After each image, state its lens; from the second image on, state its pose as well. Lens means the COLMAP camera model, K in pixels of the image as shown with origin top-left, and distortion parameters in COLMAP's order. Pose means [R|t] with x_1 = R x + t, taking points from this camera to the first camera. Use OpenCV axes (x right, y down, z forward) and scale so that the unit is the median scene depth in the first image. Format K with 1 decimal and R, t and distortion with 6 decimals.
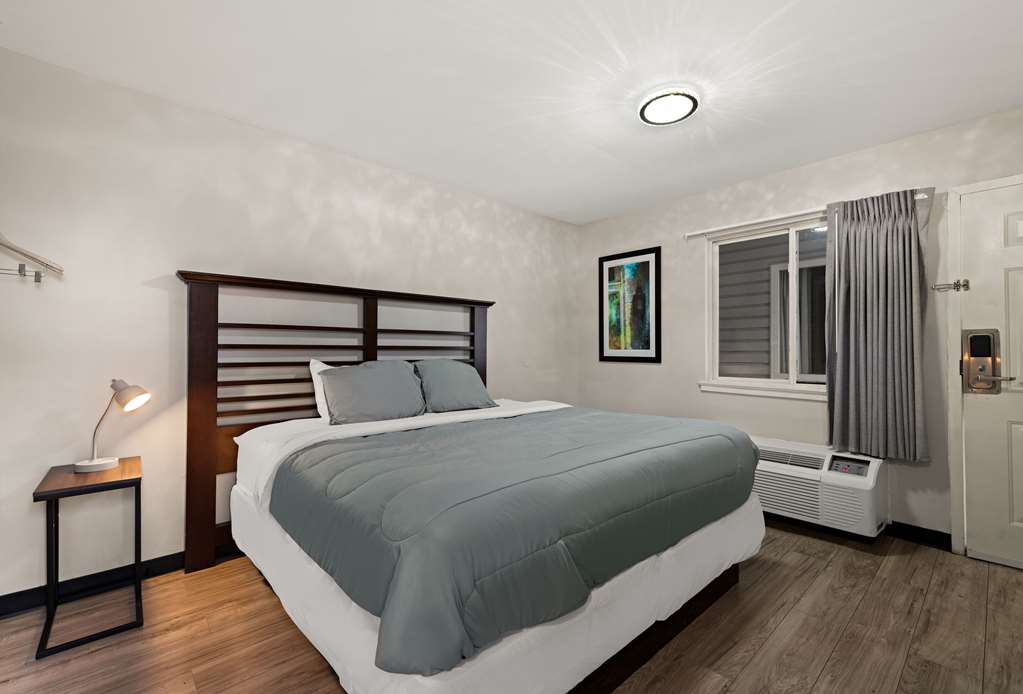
lens RADIAL K [[454.9, 0, 511.1], [0, 454.9, 350.8], [0, 0, 1]] dist [0.016623, 0.000769]
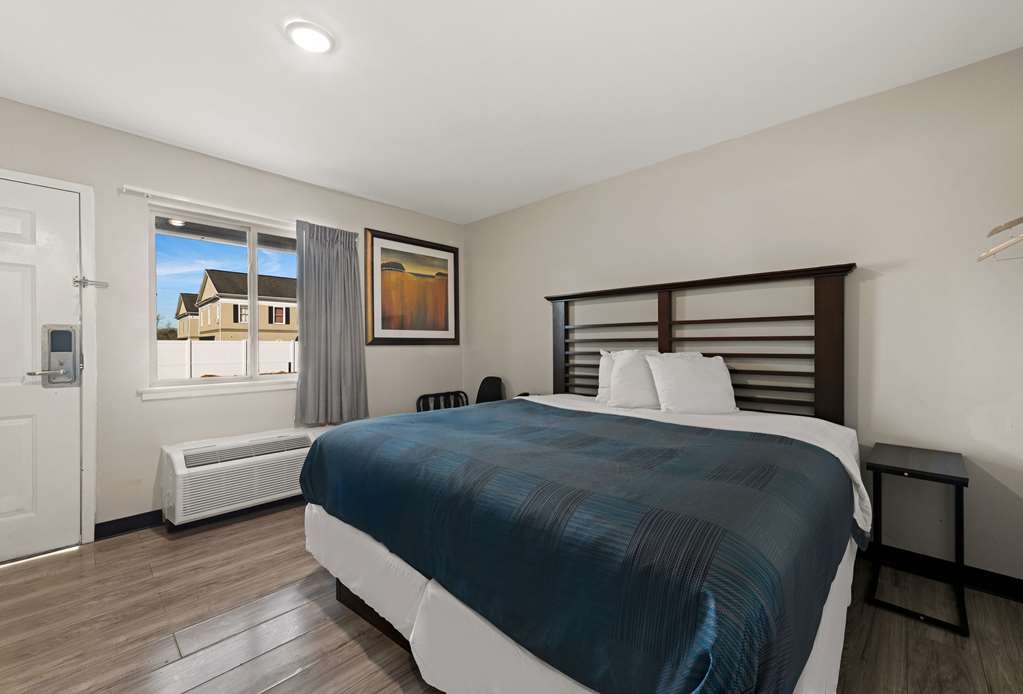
lens RADIAL K [[409.9, 0, 507.3], [0, 409.9, 348.2], [0, 0, 1]] dist [0.013445, 0.000160]
pose [[0.047440, 0.000983, -0.998874, 0.586795], [0.000081, 1.000000, 0.000988, 0.010190], [0.998874, -0.000127, 0.047440, 0.597369]]
